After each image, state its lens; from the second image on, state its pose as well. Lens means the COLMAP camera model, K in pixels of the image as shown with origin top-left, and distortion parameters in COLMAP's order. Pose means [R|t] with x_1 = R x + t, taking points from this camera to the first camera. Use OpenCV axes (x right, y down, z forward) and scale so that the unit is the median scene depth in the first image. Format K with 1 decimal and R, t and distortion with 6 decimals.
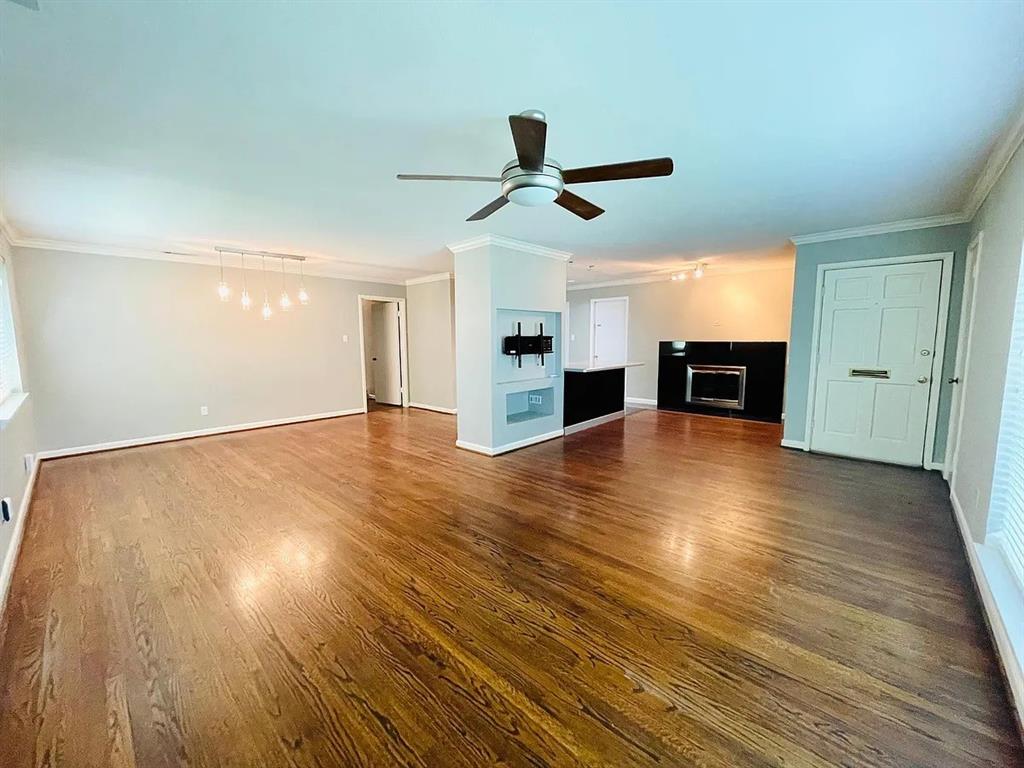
lens RADIAL K [[412.9, 0, 512.5], [0, 412.9, 383.1], [0, 0, 1]] dist [-0.007027, 0.001014]
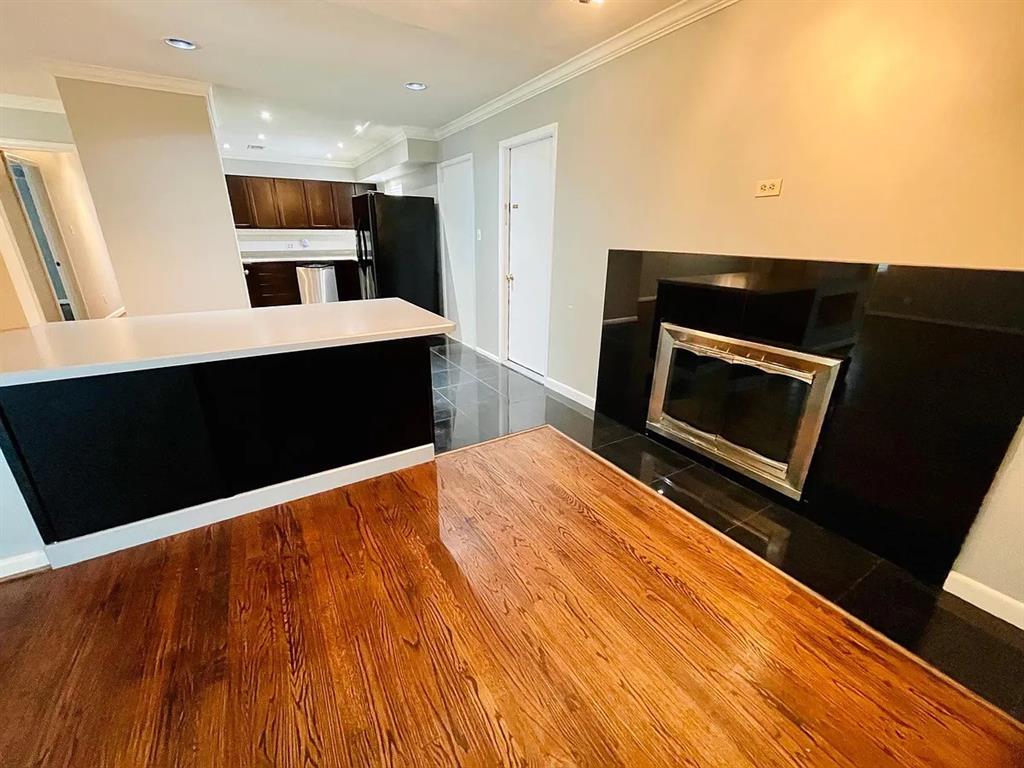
lens RADIAL K [[412.9, 0, 512.2], [0, 412.9, 385.6], [0, 0, 1]] dist [-0.007027, 0.001014]
pose [[0.962116, 0.106260, -0.251079, 0.421976], [-0.042554, 0.968163, 0.246676, -0.078388], [0.269298, -0.226647, 0.936007, 0.678506]]
